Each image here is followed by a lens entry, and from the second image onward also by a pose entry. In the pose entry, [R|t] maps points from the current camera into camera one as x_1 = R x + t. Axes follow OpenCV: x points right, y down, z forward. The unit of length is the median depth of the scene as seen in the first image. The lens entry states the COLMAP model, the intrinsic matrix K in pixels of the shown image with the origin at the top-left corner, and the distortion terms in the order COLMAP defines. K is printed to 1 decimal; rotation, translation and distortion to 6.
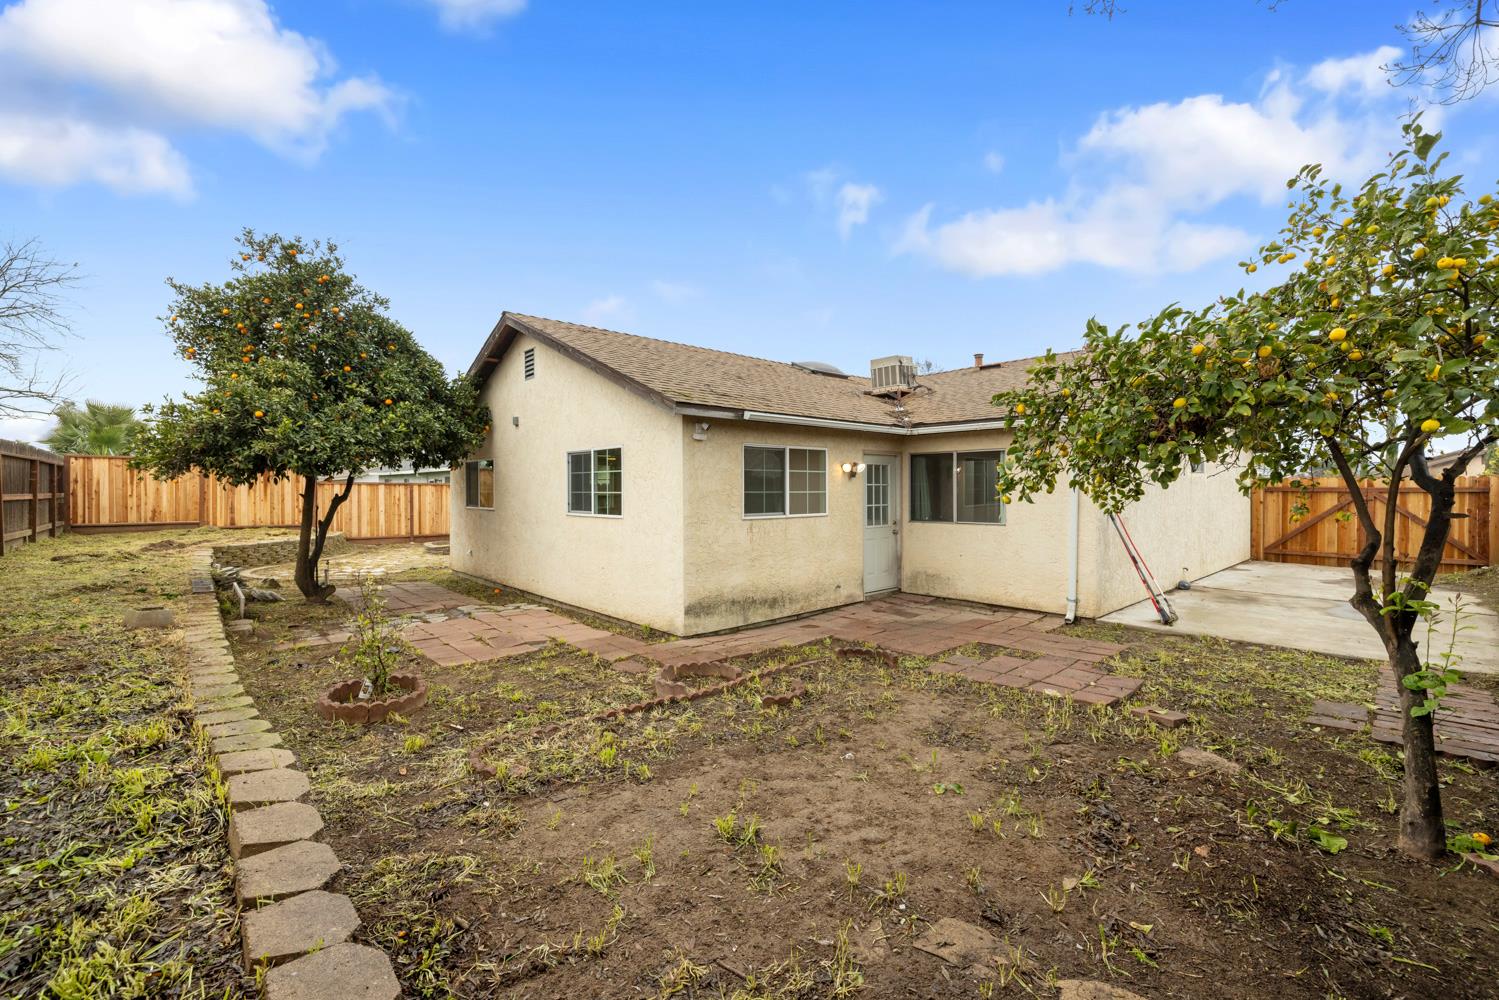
lens RADIAL K [[629.9, 0, 750.8], [0, 629.9, 490.5], [0, 0, 1]] dist [0.003179, 0.000389]
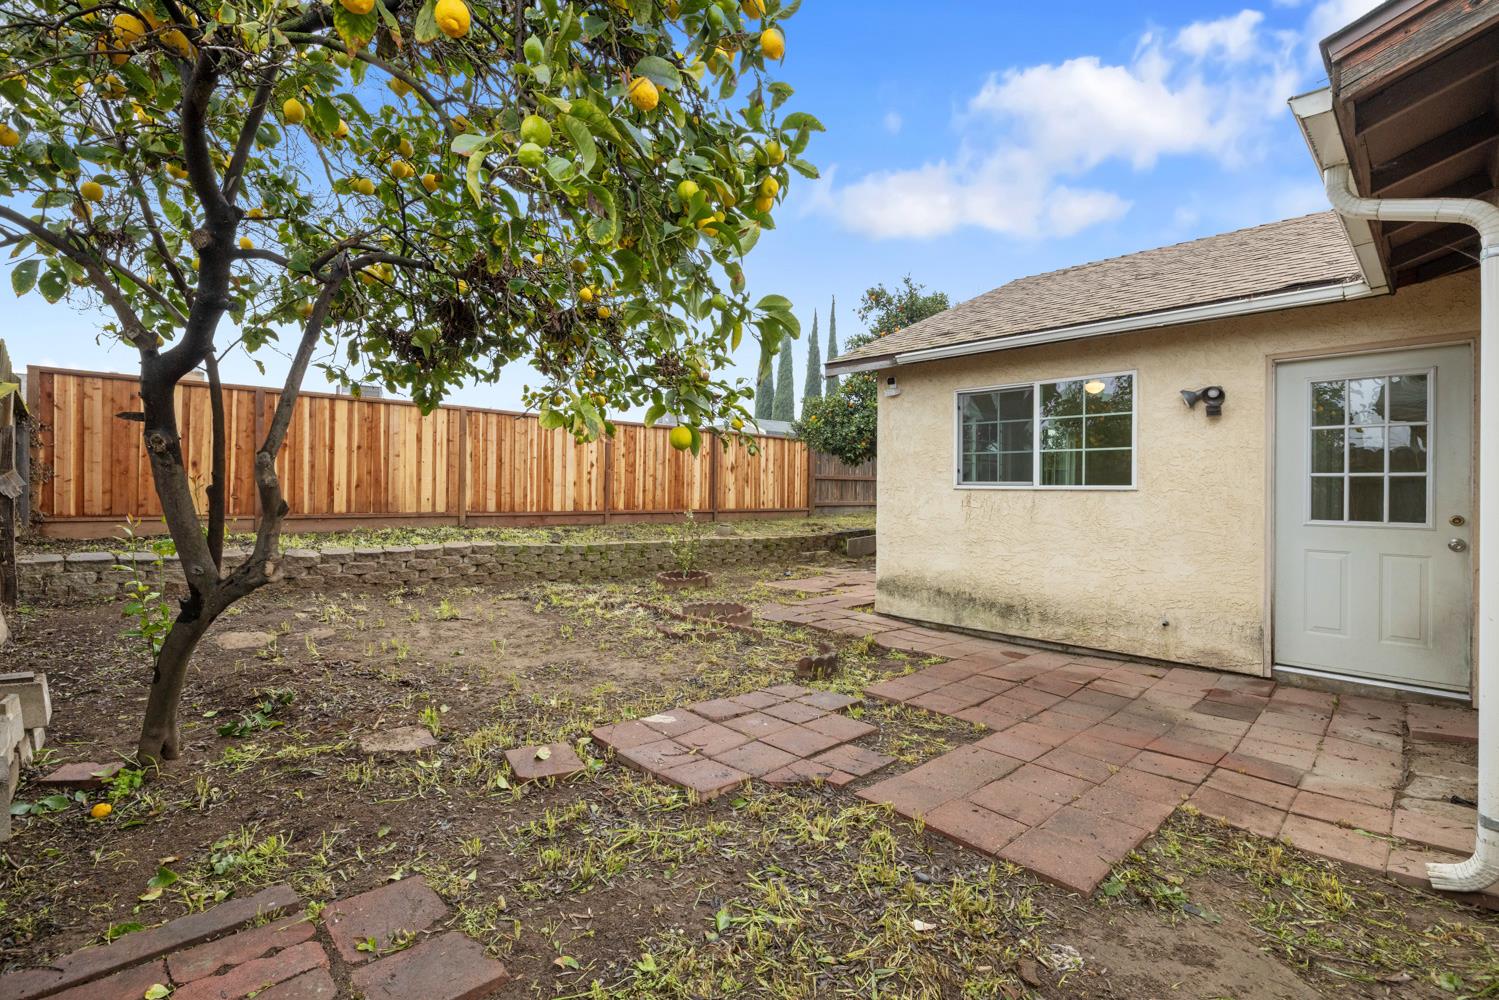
lens RADIAL K [[665.0, 0, 732.3], [0, 665.0, 492.9], [0, 0, 1]] dist [-0.000013, -0.000072]
pose [[0.012991, 0.010126, -0.999864, 0.770812], [-0.012944, 0.999867, 0.009958, 0.044613], [0.999832, 0.012813, 0.013120, 0.688410]]
